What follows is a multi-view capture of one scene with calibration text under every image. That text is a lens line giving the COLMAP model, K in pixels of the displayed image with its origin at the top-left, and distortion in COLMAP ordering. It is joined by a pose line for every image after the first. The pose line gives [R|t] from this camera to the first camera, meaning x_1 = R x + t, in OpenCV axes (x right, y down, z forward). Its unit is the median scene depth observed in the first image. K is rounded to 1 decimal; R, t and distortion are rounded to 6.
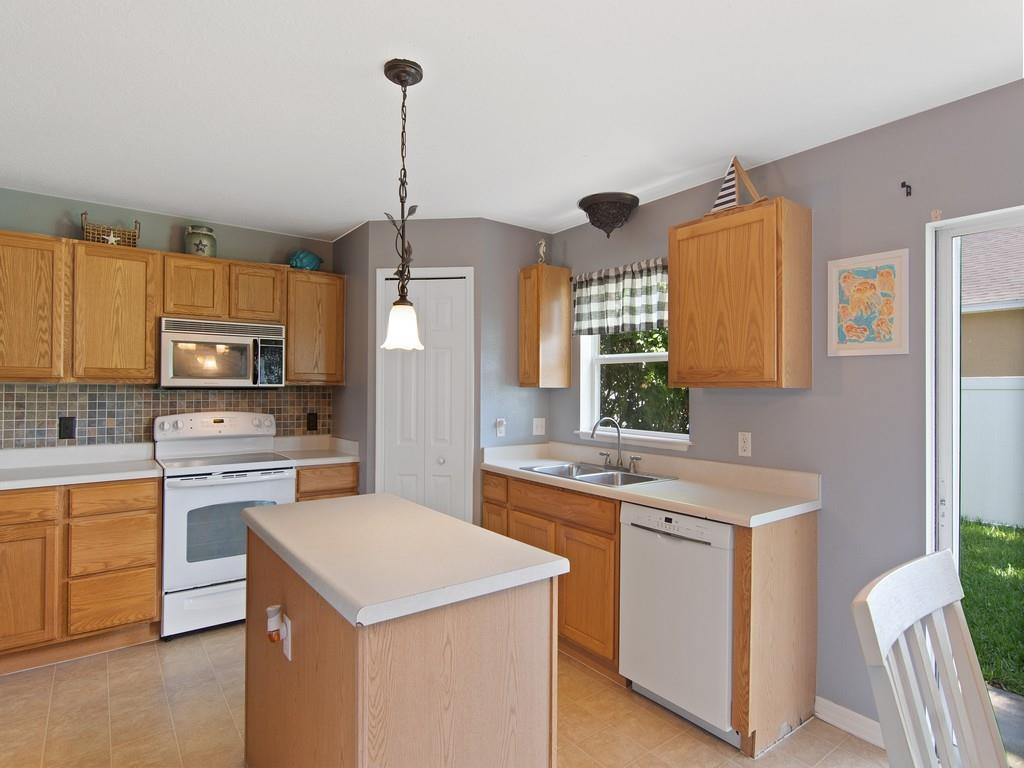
lens RADIAL K [[547.9, 0, 507.3], [0, 547.9, 385.4], [0, 0, 1]] dist [-0.007121, -0.000942]
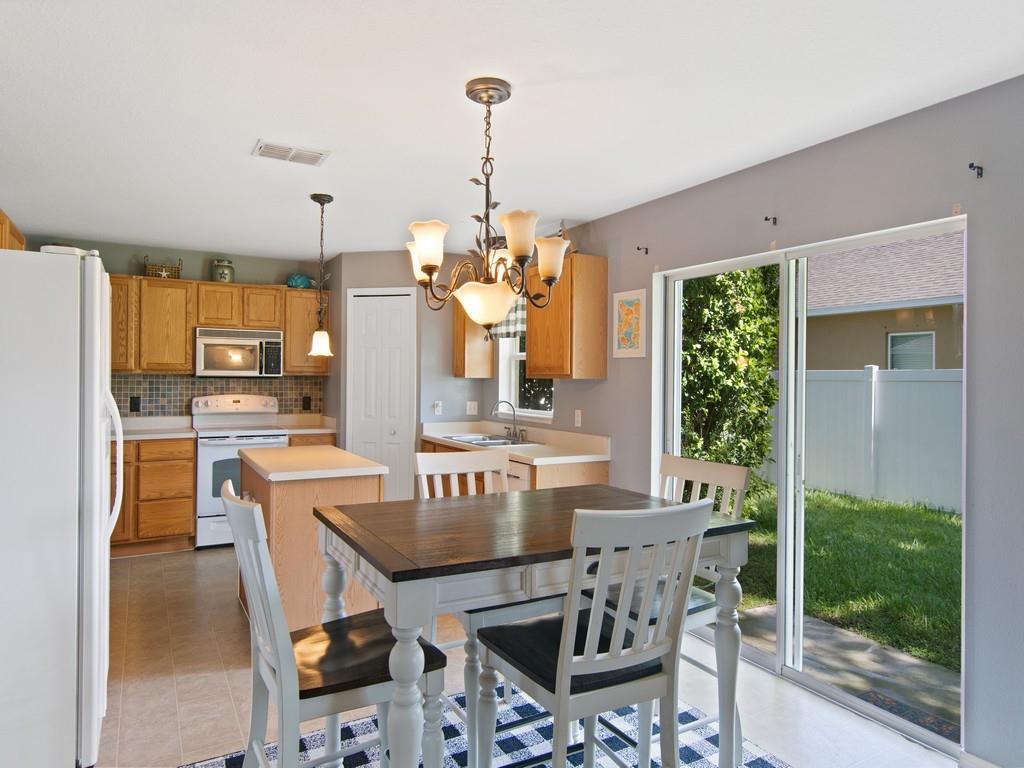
lens RADIAL K [[639.9, 0, 512.8], [0, 639.9, 378.7], [0, 0, 1]] dist [-0.008695, -0.000723]
pose [[0.993180, 0.004474, -0.116501, 0.369017], [-0.003727, 0.999971, 0.006626, -0.004515], [0.116528, -0.006146, 0.993168, -0.541322]]
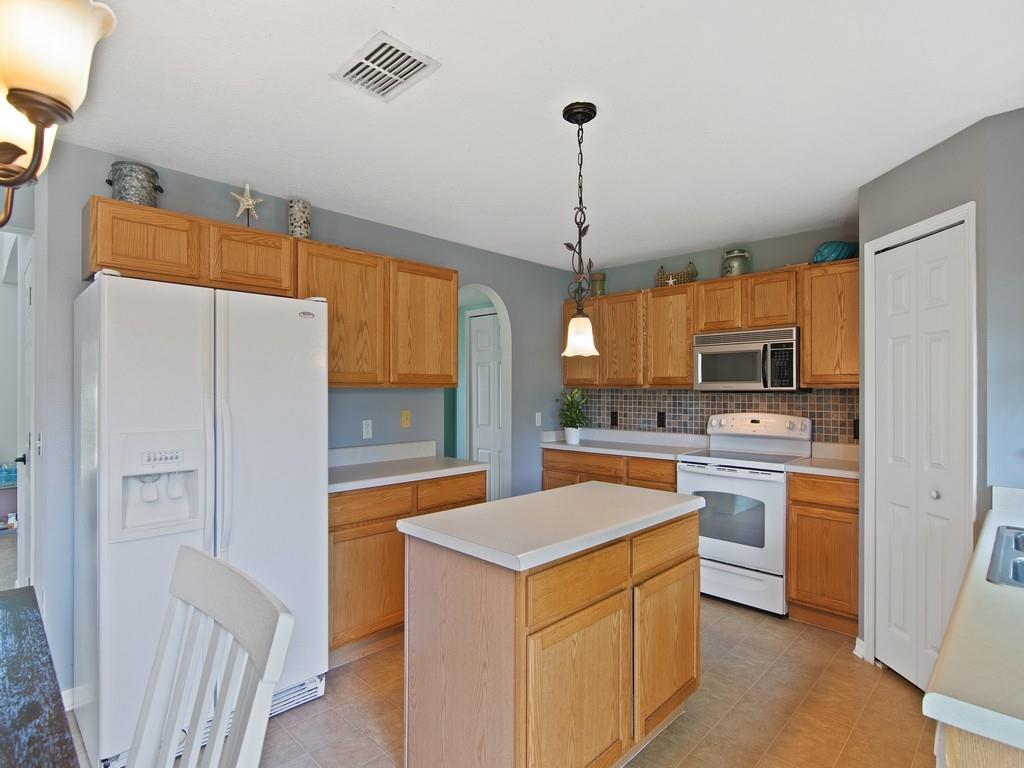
lens RADIAL K [[534.2, 0, 509.8], [0, 534.2, 390.6], [0, 0, 1]] dist [0.007287, 0.001430]
pose [[0.148578, -0.005067, -0.988888, 0.498464], [0.006159, 0.999972, -0.004198, 0.005191], [0.988882, -0.005467, 0.148605, 0.383326]]
